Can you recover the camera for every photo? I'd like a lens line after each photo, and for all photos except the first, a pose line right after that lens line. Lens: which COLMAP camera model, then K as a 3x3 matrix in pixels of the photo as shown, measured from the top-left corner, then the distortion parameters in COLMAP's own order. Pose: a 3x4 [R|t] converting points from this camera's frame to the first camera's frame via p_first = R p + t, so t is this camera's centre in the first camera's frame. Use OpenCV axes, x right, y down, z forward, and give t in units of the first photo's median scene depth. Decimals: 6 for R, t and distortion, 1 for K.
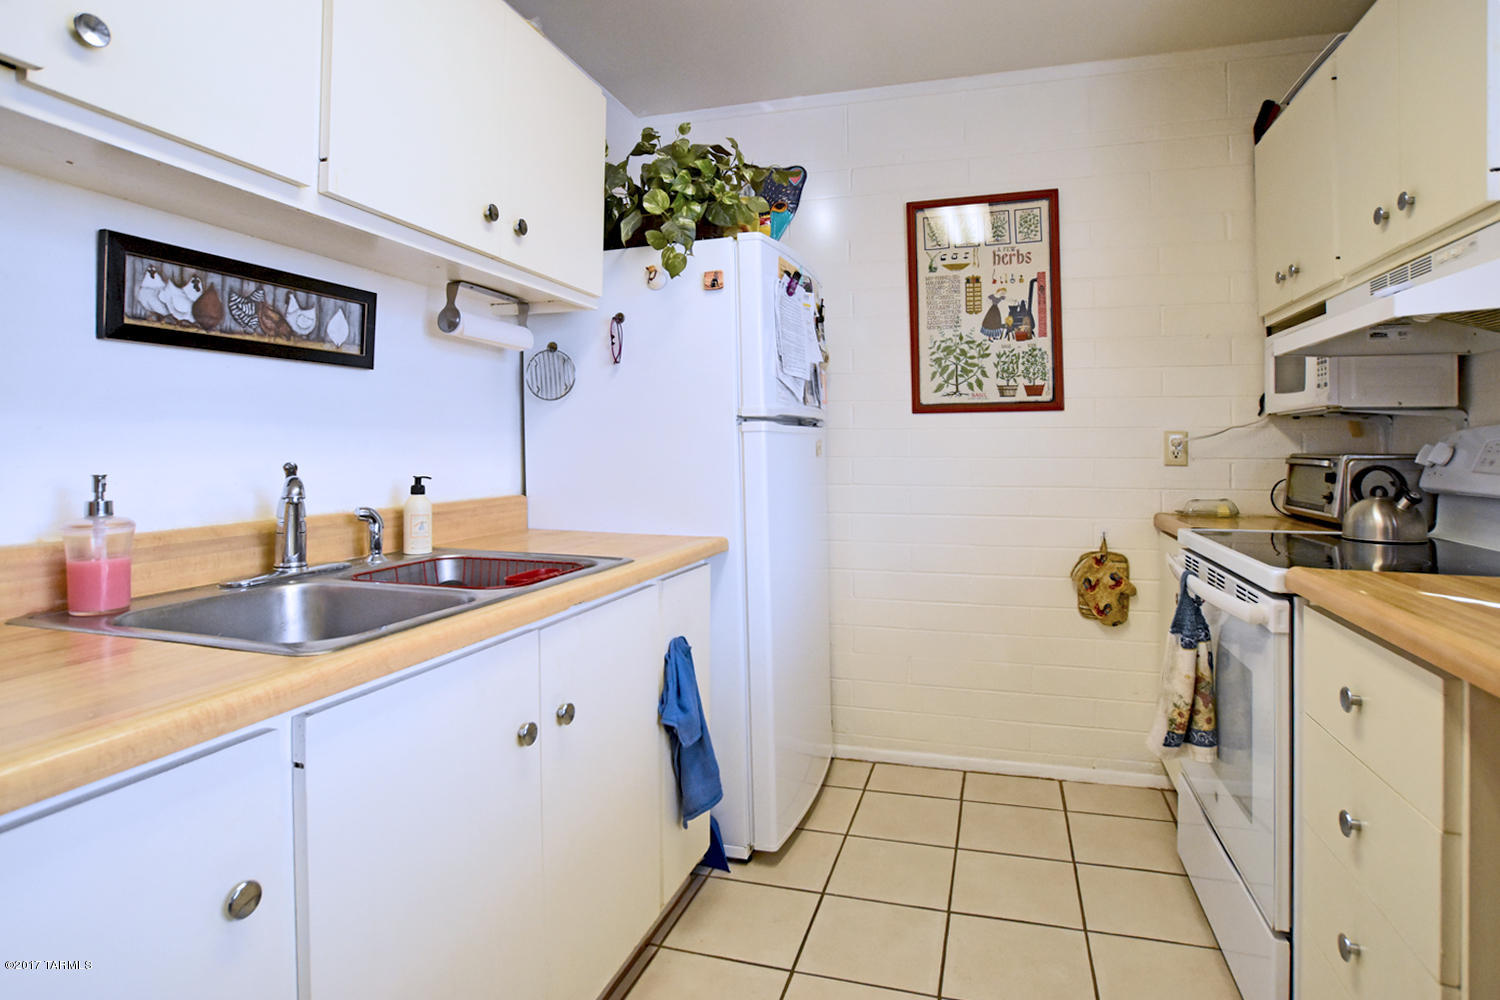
lens RADIAL K [[862.6, 0, 782.0], [0, 862.6, 478.6], [0, 0, 1]] dist [-0.065470, 0.041460]
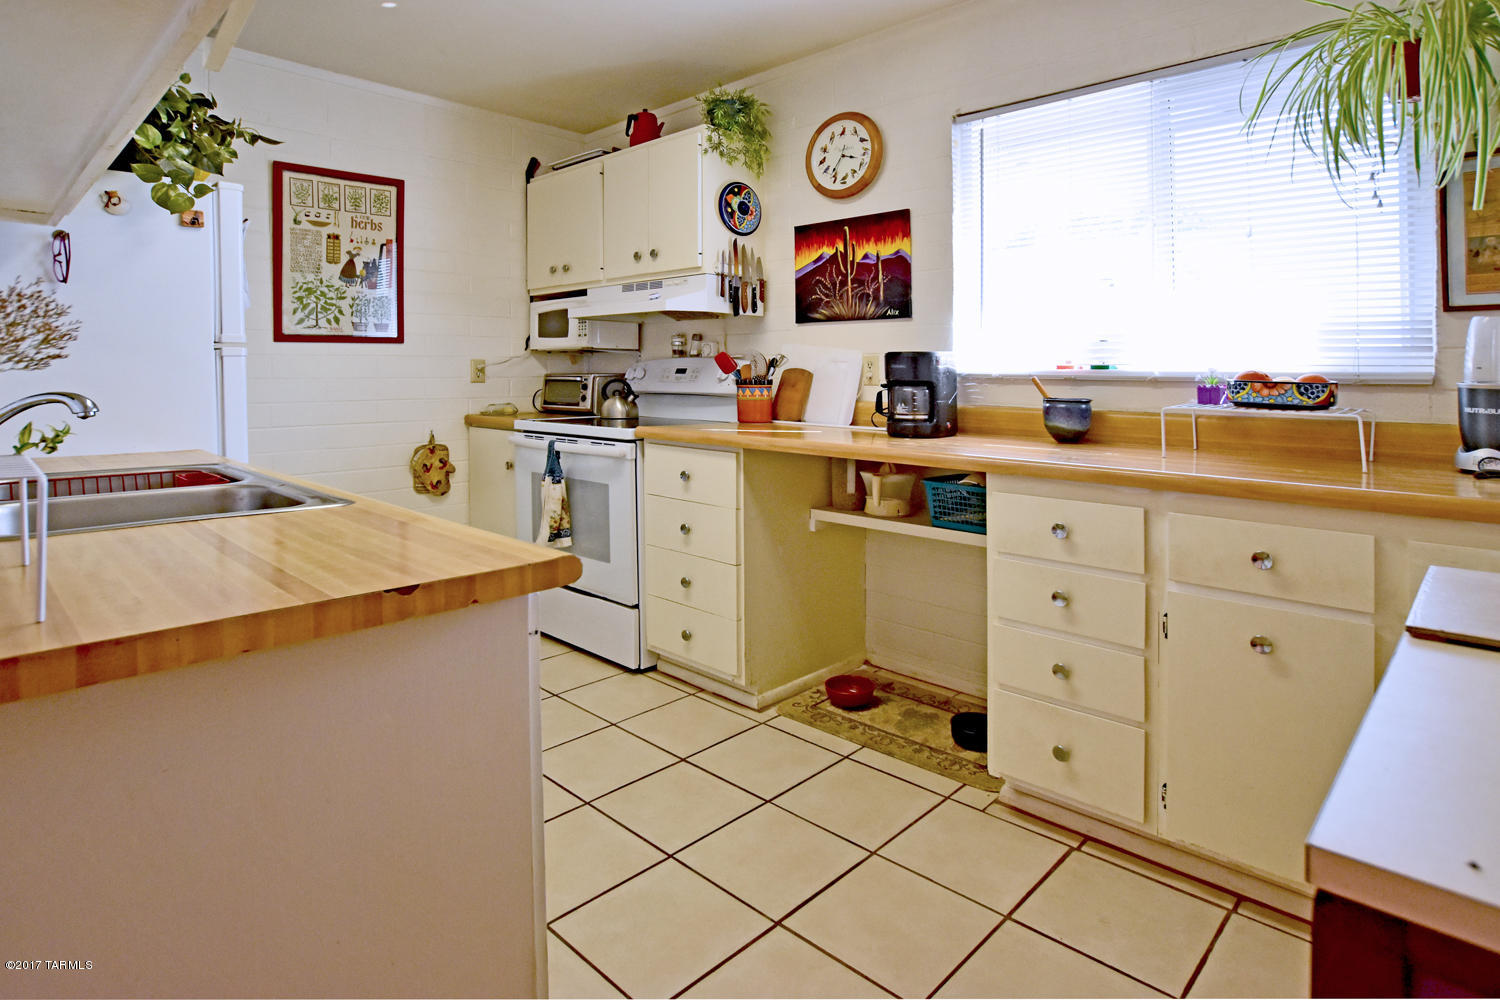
lens RADIAL K [[862.6, 0, 782.0], [0, 862.6, 478.6], [0, 0, 1]] dist [-0.065470, 0.041460]
pose [[0.429163, -0.109424, 0.896574, -0.659129], [0.030449, 0.993823, 0.106718, 0.008578], [-0.902714, -0.018500, 0.429844, -0.137250]]
